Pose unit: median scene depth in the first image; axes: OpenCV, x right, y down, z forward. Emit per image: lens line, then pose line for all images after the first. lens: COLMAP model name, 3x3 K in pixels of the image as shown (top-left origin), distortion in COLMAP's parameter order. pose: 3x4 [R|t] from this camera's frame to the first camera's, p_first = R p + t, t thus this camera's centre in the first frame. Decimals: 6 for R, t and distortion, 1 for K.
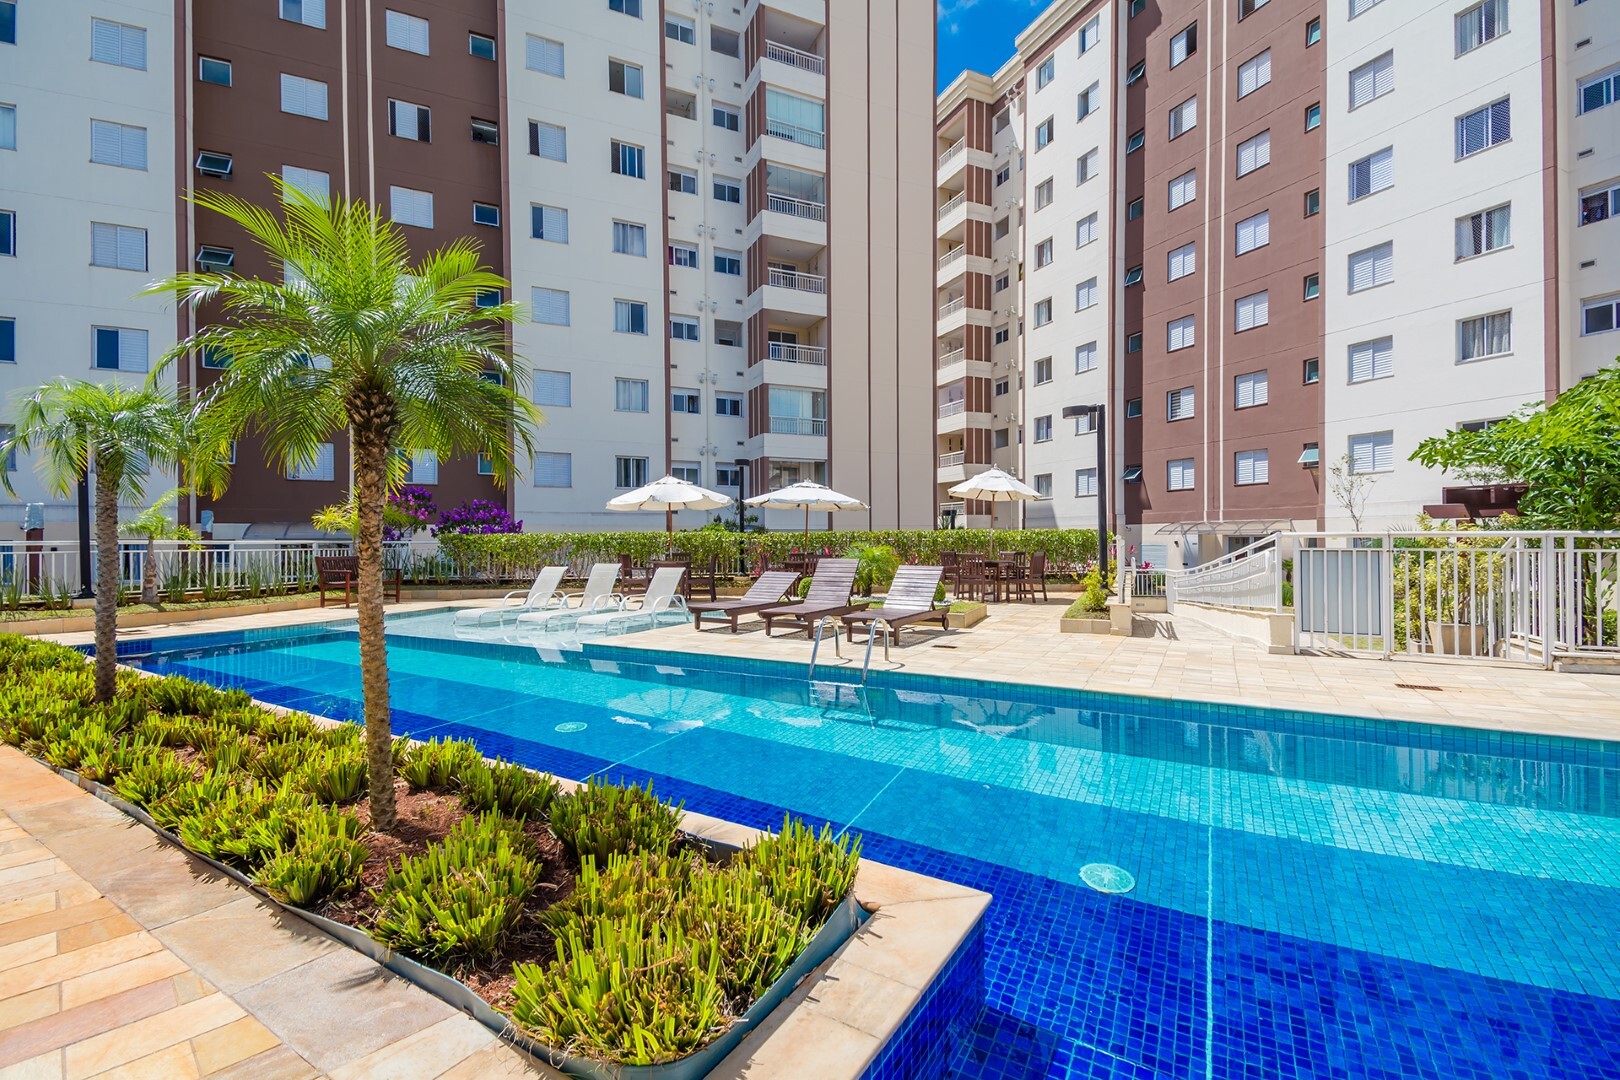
lens RADIAL K [[699.6, 0, 797.0], [0, 699.6, 539.3], [0, 0, 1]] dist [0.105238, -0.045285]
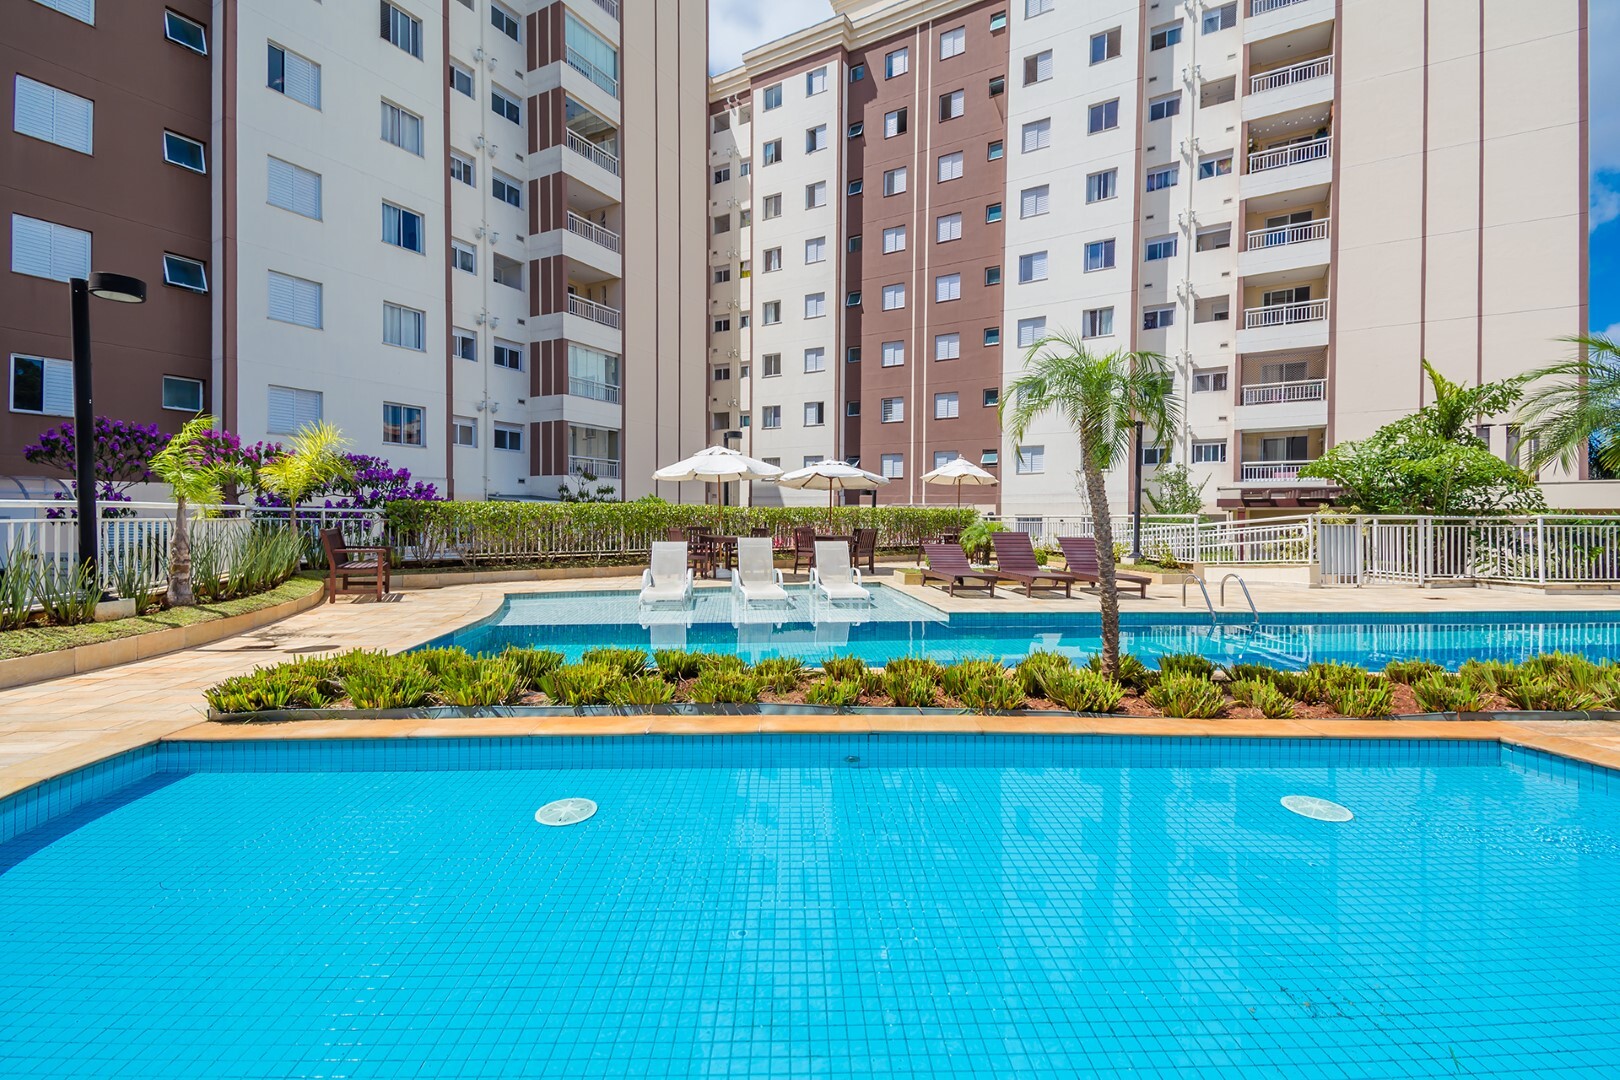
lens RADIAL K [[707.4, 0, 800.2], [0, 707.4, 516.0], [0, 0, 1]] dist [0.106283, -0.049470]
pose [[0.820910, 0.011560, 0.570941, -0.311522], [-0.011825, 0.999925, -0.003244, 0.003684], [-0.570935, -0.004088, 0.820985, 0.074211]]
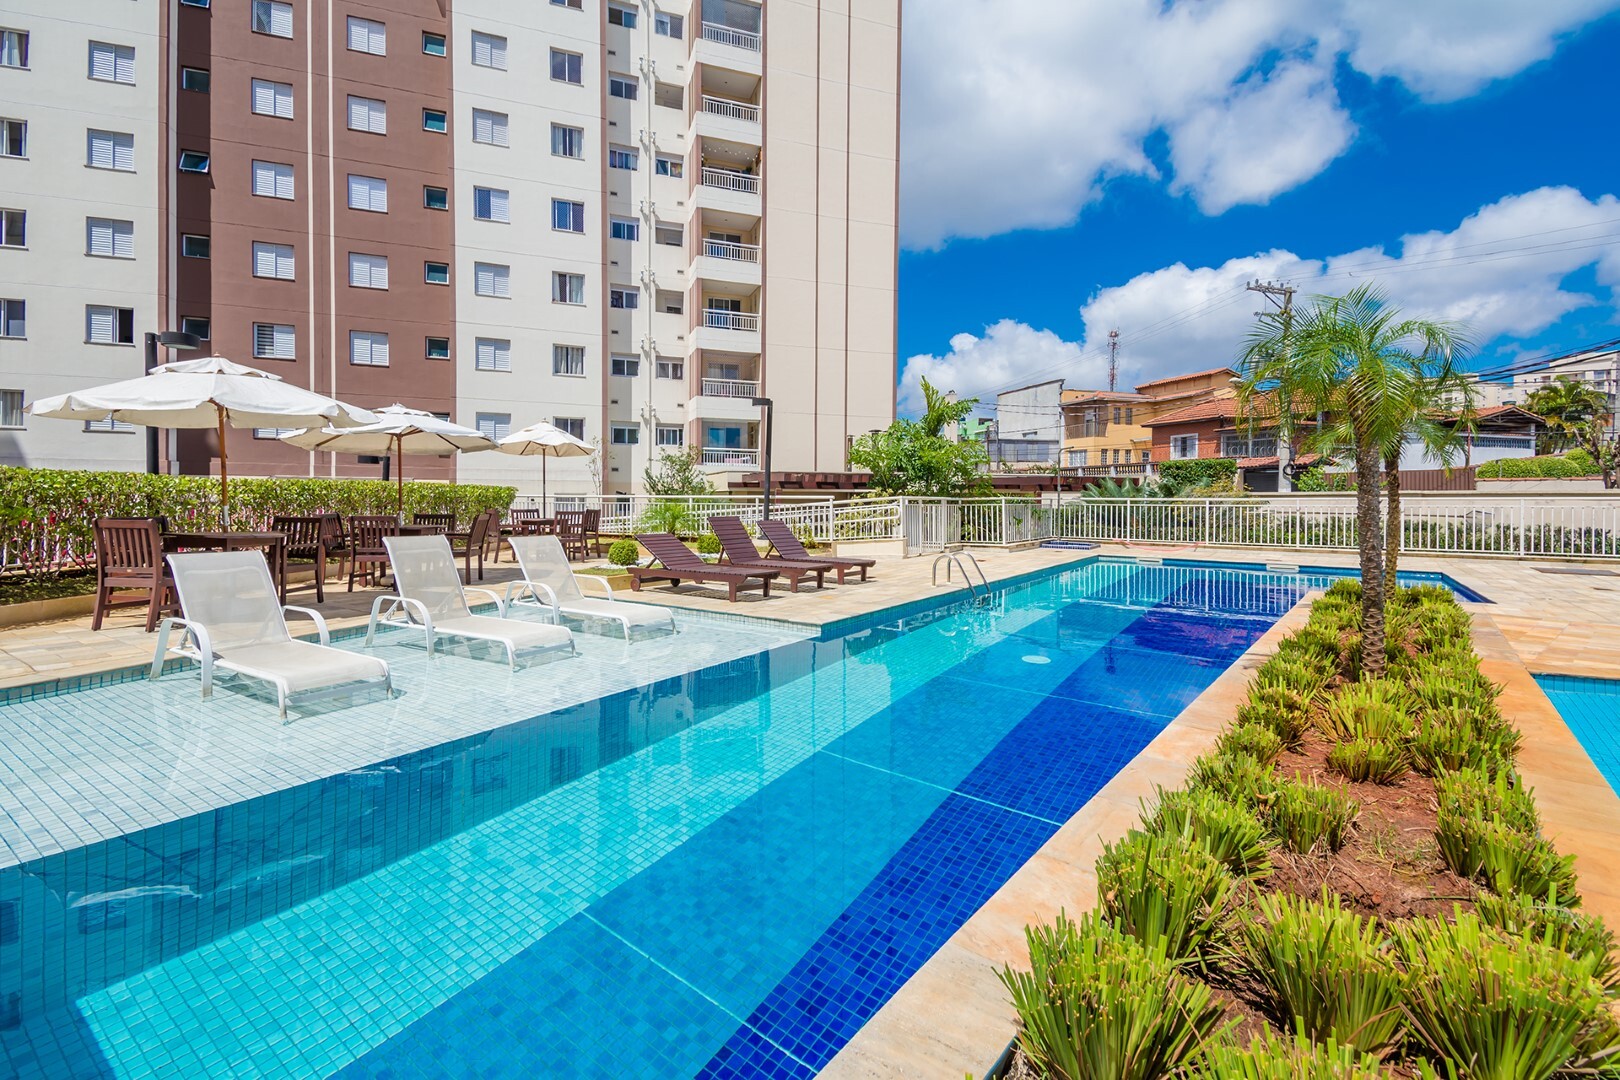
lens RADIAL K [[725.1, 0, 801.0], [0, 725.1, 498.2], [0, 0, 1]] dist [0.107763, -0.055611]
pose [[0.097288, 0.008444, 0.995220, -0.323711], [-0.009595, 0.999925, -0.007546, 0.003852], [-0.995210, -0.008815, 0.097362, 0.276383]]
